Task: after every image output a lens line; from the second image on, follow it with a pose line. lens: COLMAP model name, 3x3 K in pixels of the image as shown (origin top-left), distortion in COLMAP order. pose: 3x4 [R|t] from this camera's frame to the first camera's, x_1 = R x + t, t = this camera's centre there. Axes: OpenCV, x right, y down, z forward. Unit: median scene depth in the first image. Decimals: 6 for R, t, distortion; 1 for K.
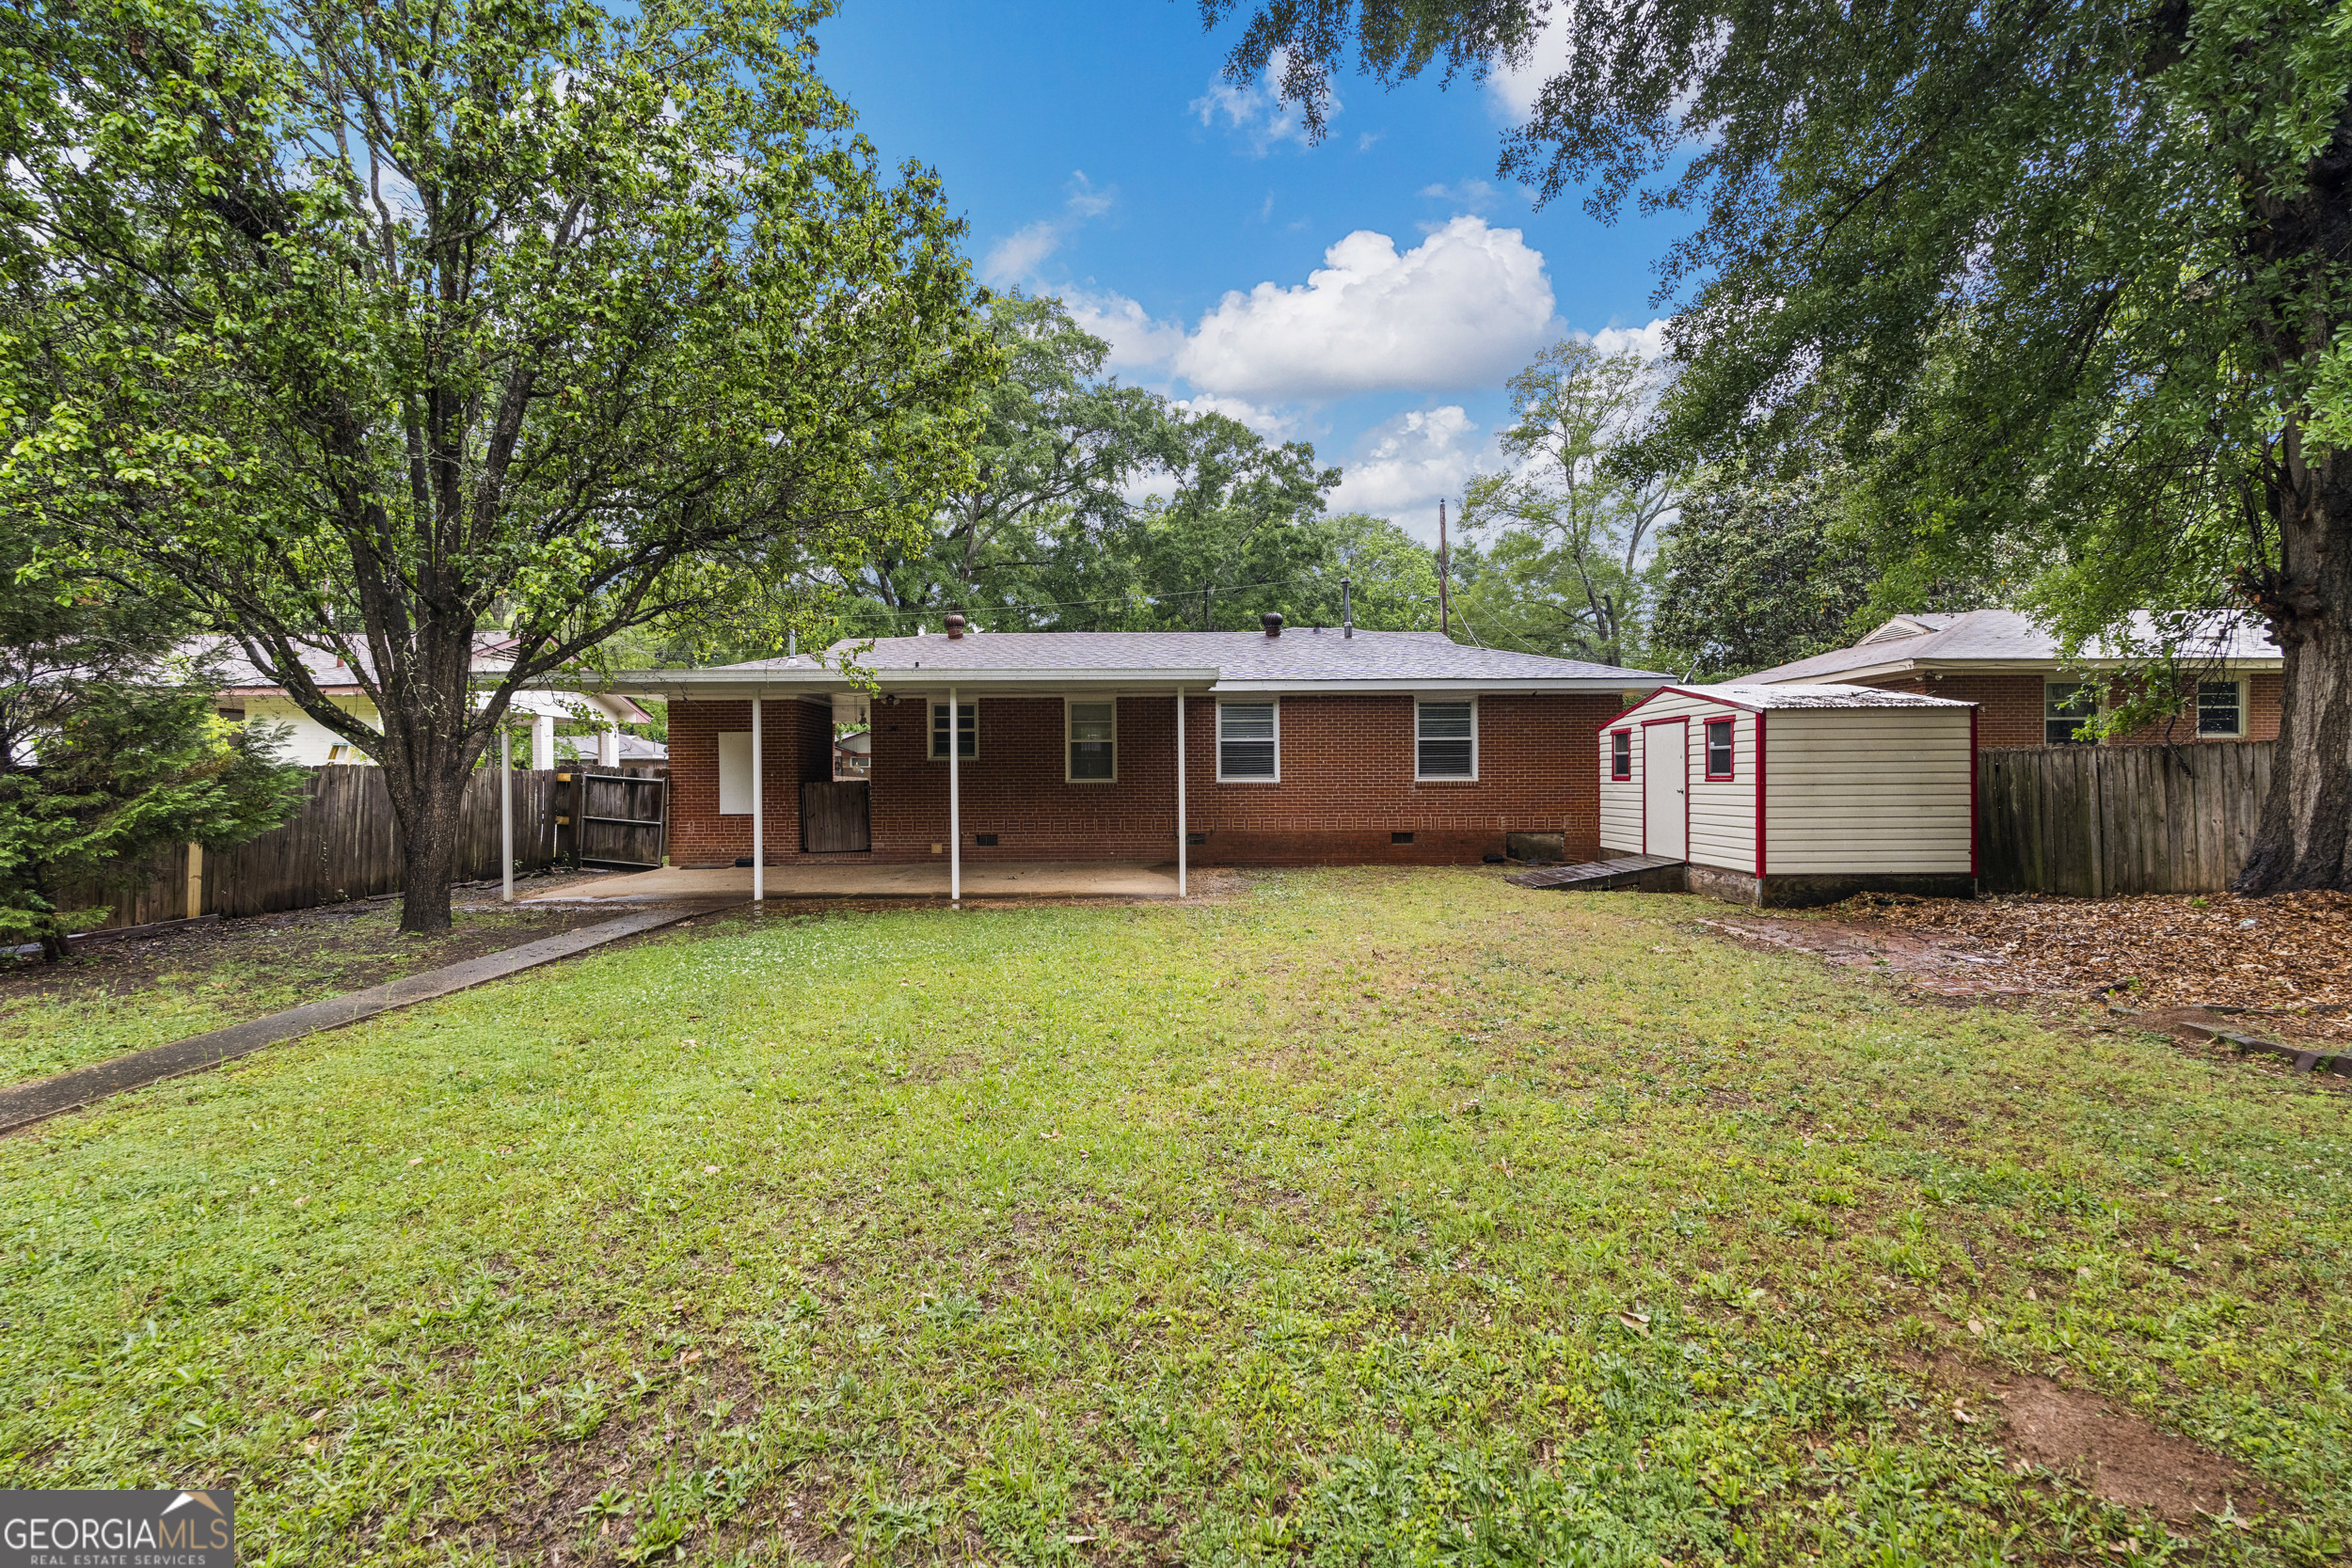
lens RADIAL K [[1062.1, 0, 1187.7], [0, 1062.1, 756.6], [0, 0, 1]] dist [-0.002366, -0.000131]
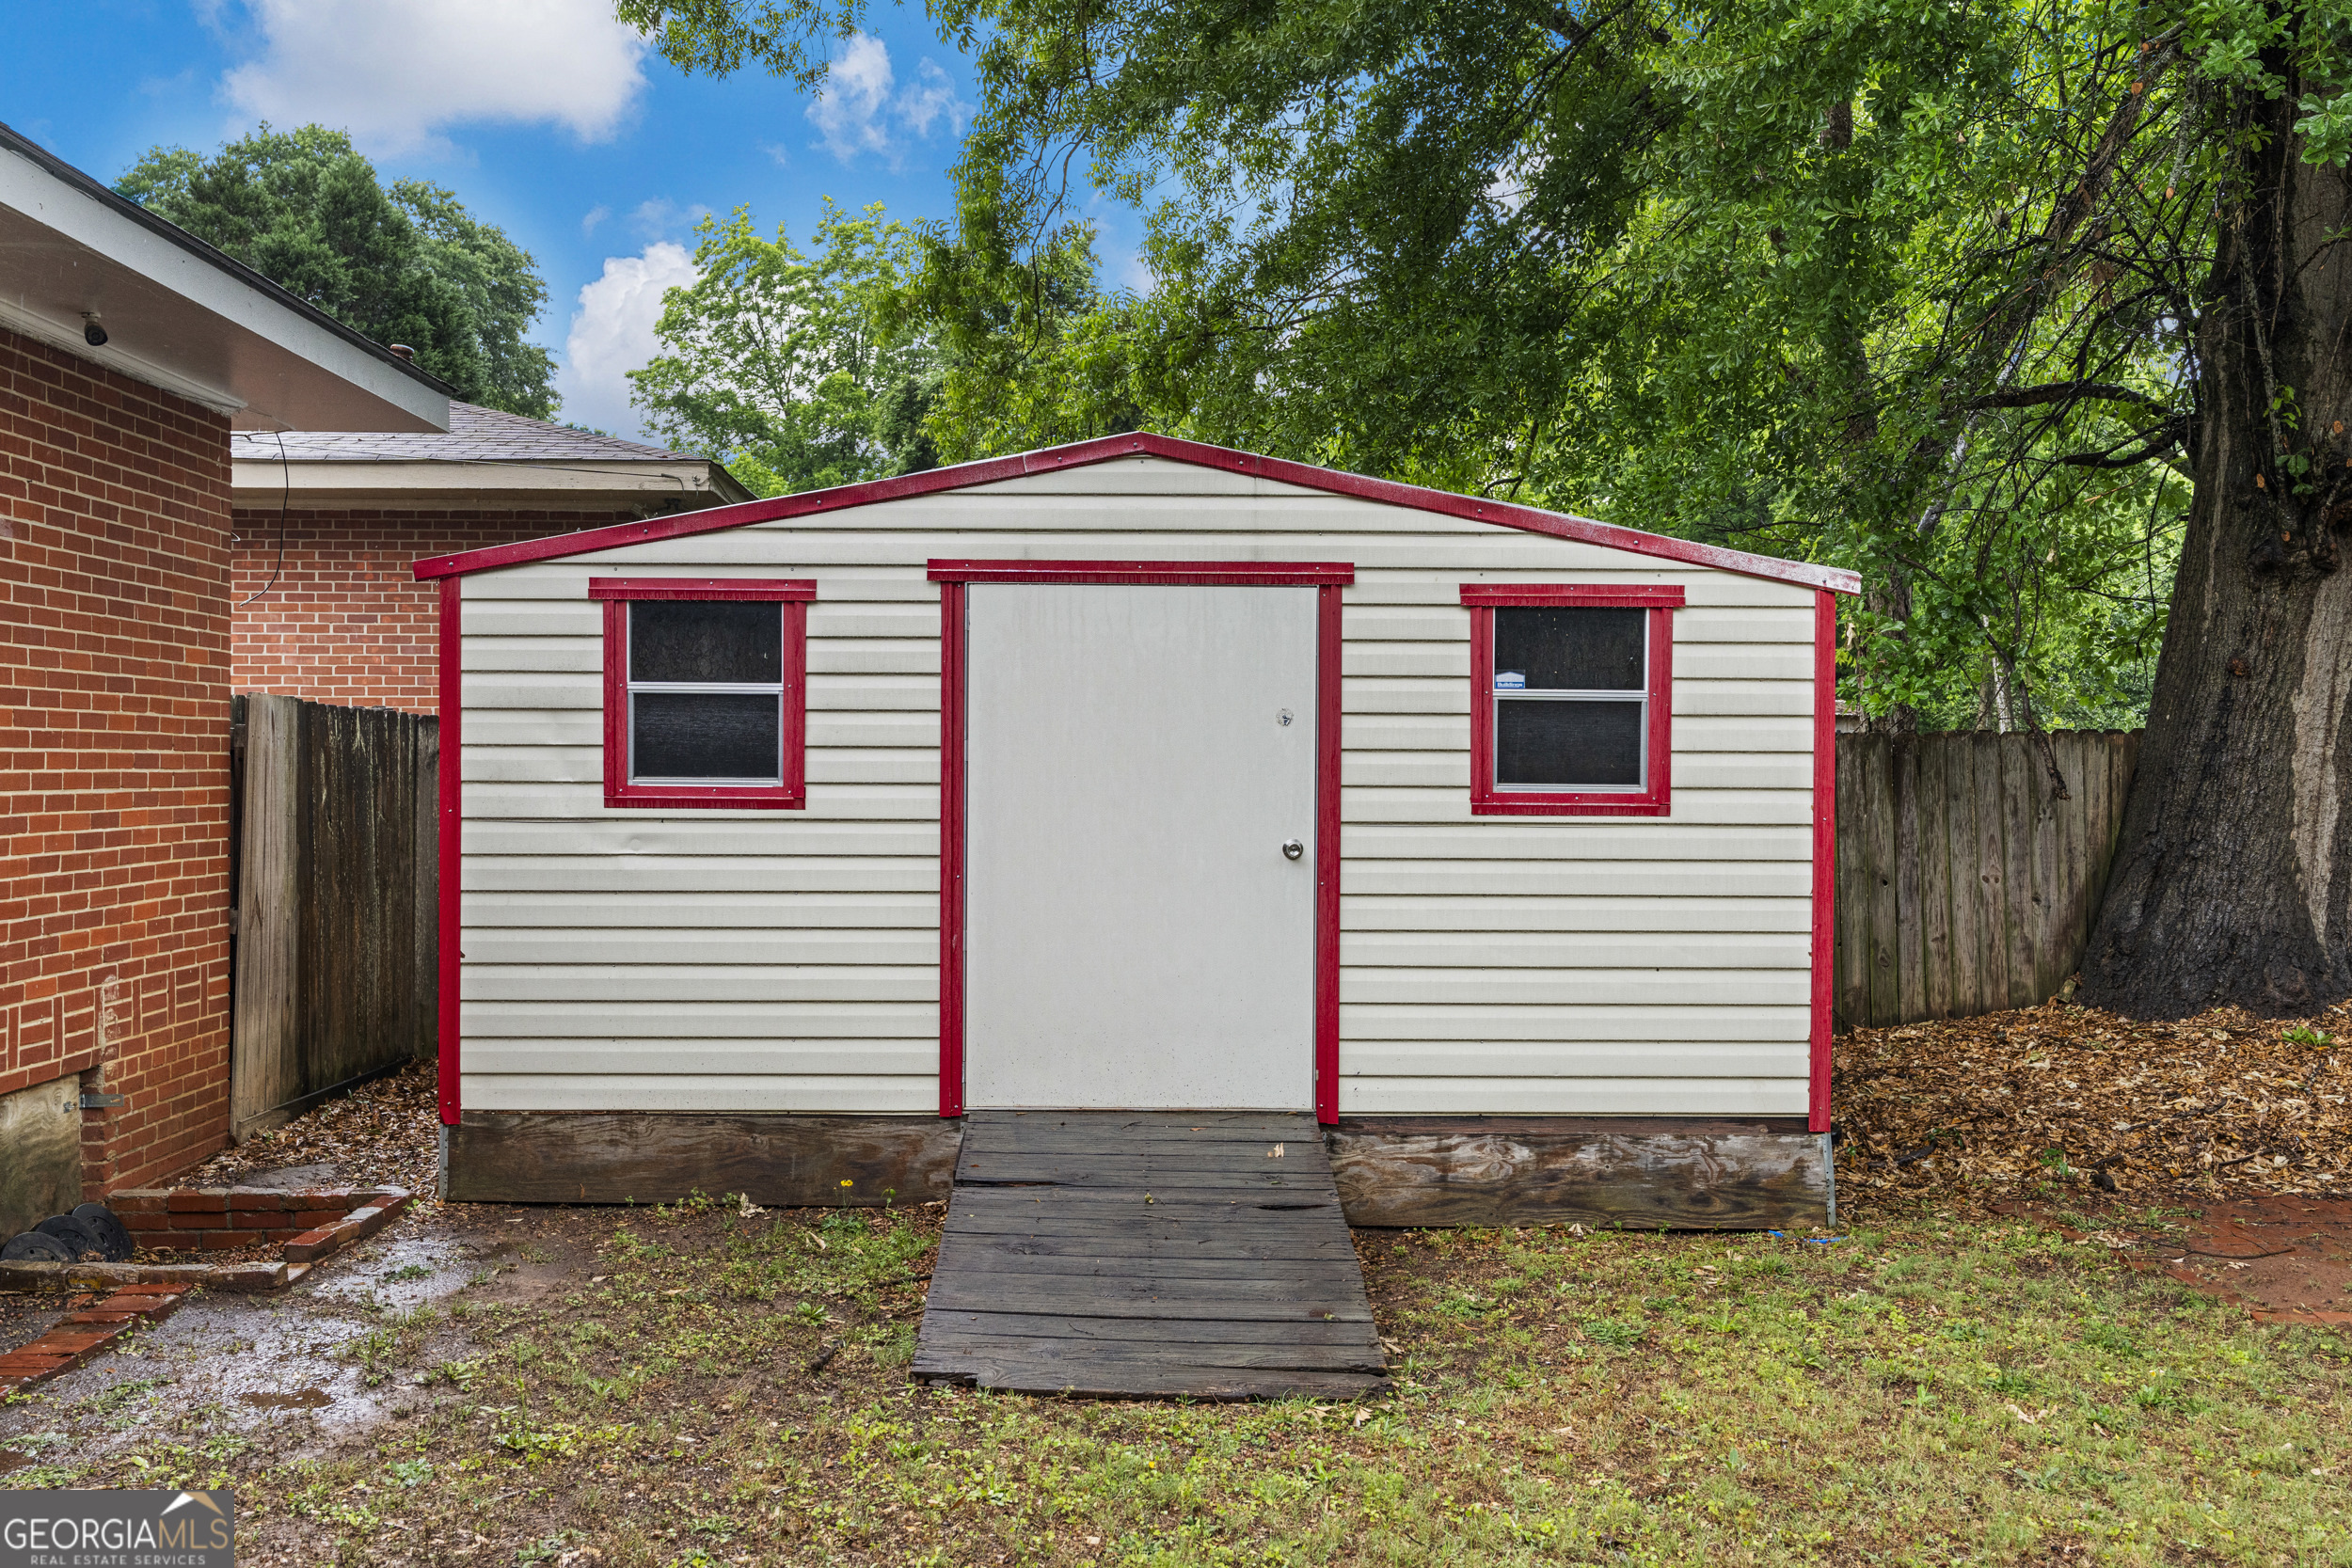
lens RADIAL K [[2001.9, 0, 1176.0], [0, 2001.9, 784.0], [0, 0, 1]] dist [0.000156, 0.000406]
pose [[-0.019095, 0.001093, 0.999817, -0.031796], [-0.025865, 0.999664, -0.001586, 0.018408], [-0.999483, -0.025891, -0.019060, 1.070763]]
